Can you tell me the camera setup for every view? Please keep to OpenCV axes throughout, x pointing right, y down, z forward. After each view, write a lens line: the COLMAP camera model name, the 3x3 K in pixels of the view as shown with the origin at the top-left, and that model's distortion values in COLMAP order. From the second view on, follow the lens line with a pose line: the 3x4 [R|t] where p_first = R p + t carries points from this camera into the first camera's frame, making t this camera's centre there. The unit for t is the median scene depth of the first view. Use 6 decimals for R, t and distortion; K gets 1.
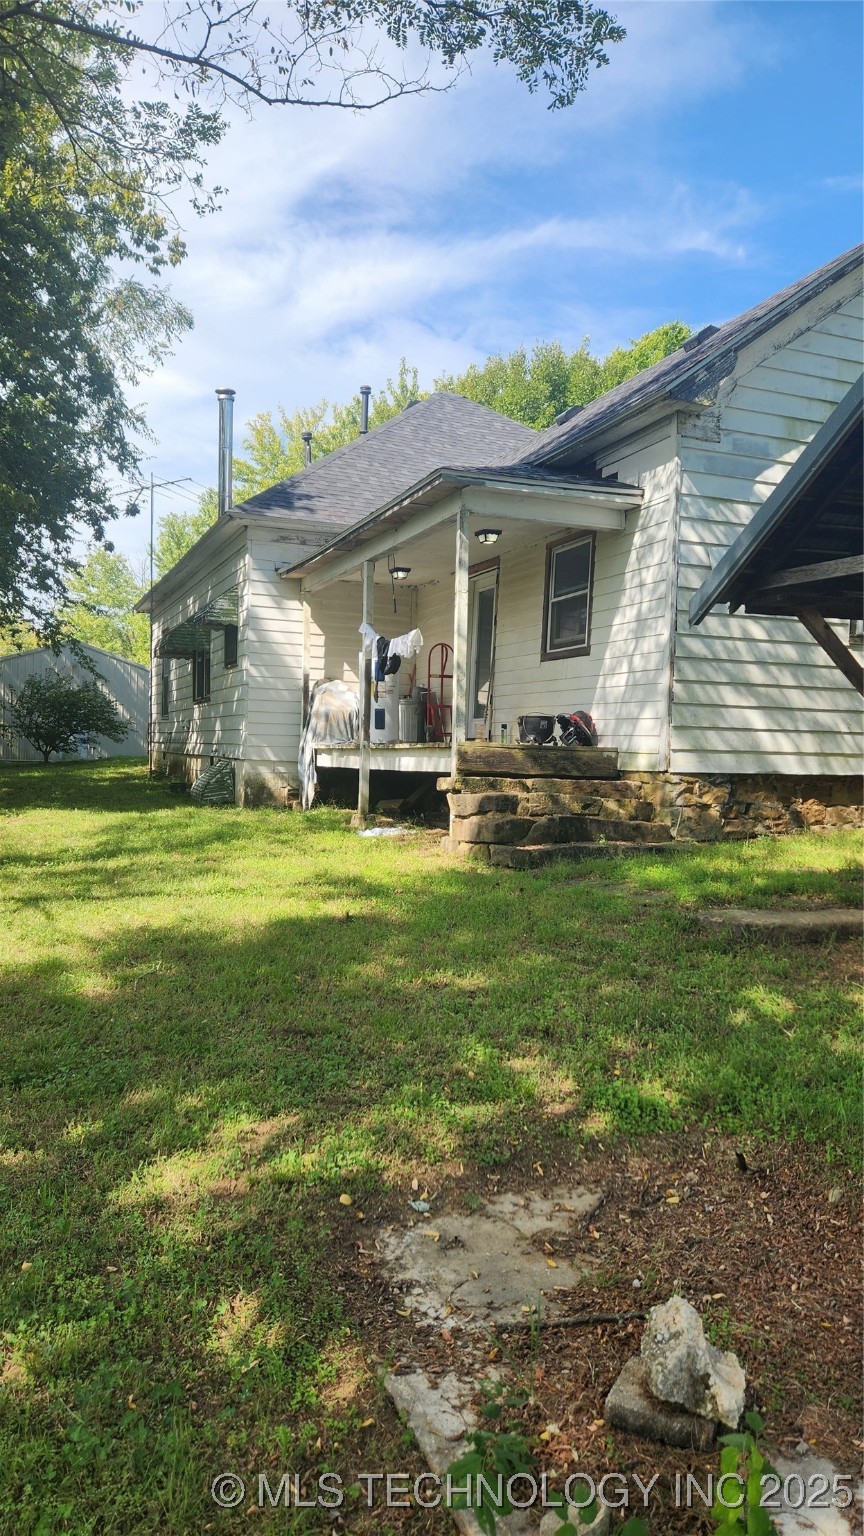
lens RADIAL K [[1023.6, 0, 422.7], [0, 1023.6, 775.0], [0, 0, 1]] dist [0.068687, -0.040716]
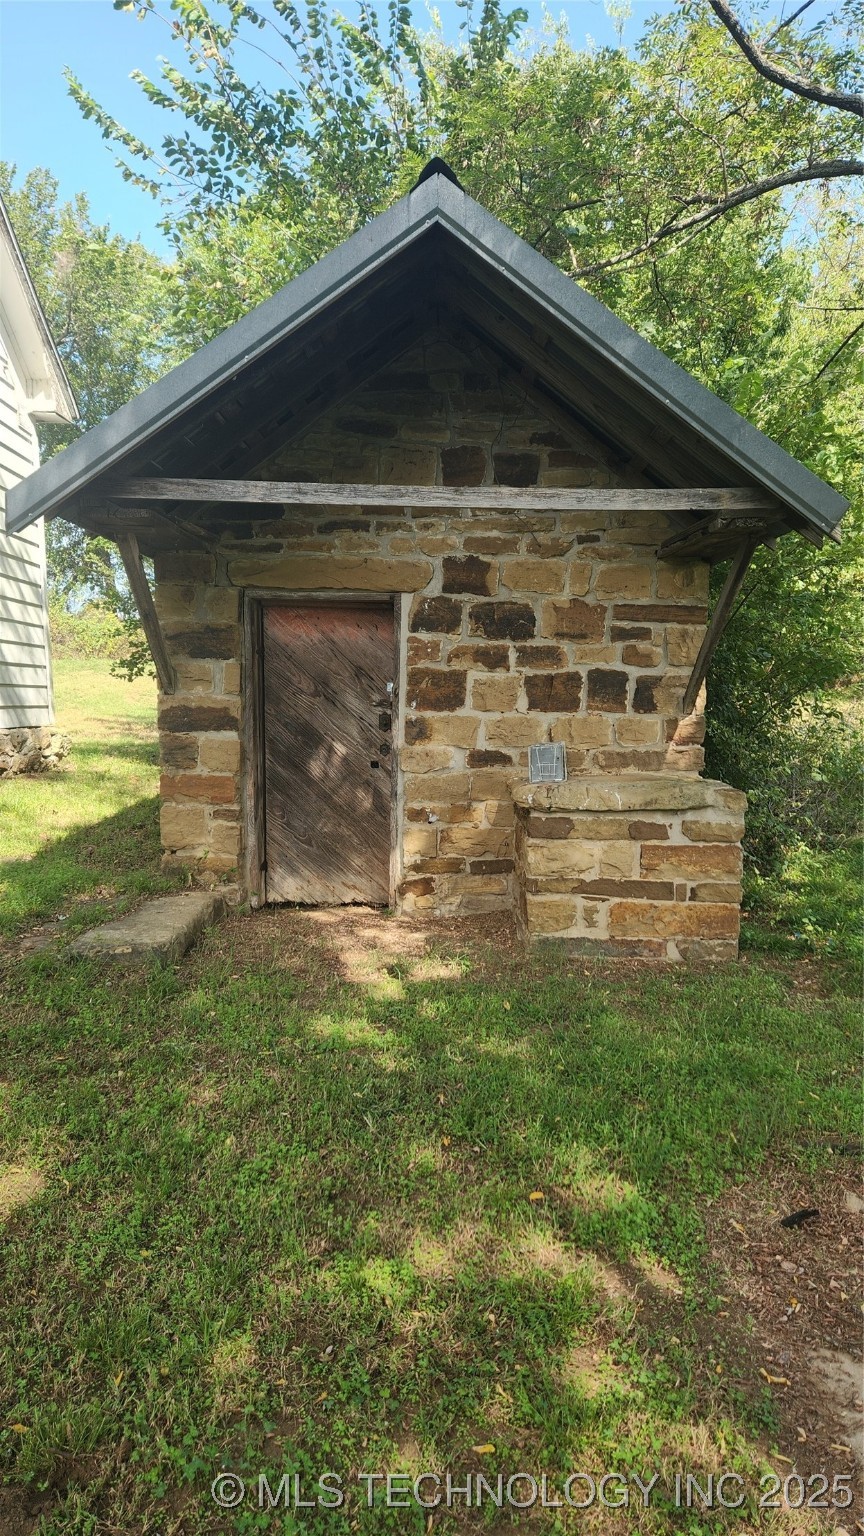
lens RADIAL K [[1023.6, 0, 446.9], [0, 1023.6, 796.6], [0, 0, 1]] dist [0.068687, -0.040716]
pose [[0.363239, -0.110886, 0.925074, -0.192483], [0.031680, 0.993788, 0.106683, -0.025262], [-0.931157, -0.009445, 0.364495, 0.336174]]
